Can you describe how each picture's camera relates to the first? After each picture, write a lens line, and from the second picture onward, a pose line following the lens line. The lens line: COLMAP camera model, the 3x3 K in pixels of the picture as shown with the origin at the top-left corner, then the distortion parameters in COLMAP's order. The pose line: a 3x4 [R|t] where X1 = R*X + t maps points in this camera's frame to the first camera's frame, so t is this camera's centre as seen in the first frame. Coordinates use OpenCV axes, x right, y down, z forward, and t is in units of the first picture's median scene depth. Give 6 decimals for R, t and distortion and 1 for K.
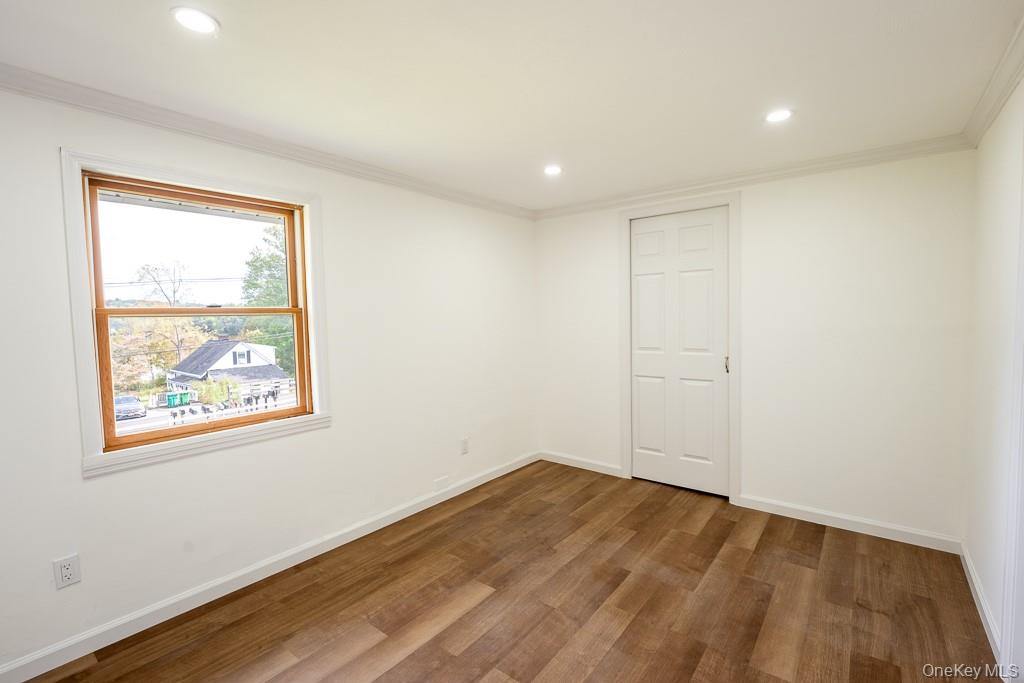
lens RADIAL K [[459.5, 0, 510.6], [0, 459.5, 343.7], [0, 0, 1]] dist [-0.001344, -0.000170]
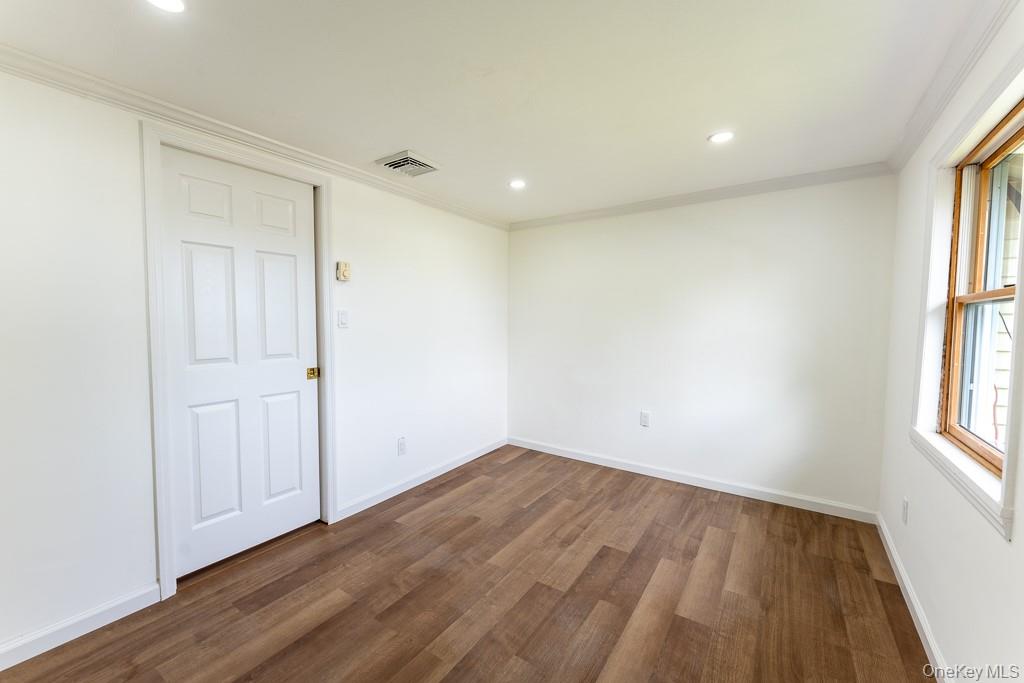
lens RADIAL K [[413.5, 0, 508.8], [0, 413.5, 341.7], [0, 0, 1]] dist [0.002083, 0.000133]
pose [[-0.997631, 0.014519, -0.067246, 0.165764], [0.006575, 0.993125, 0.116878, -0.090706], [0.068481, 0.116159, -0.990867, 1.842435]]
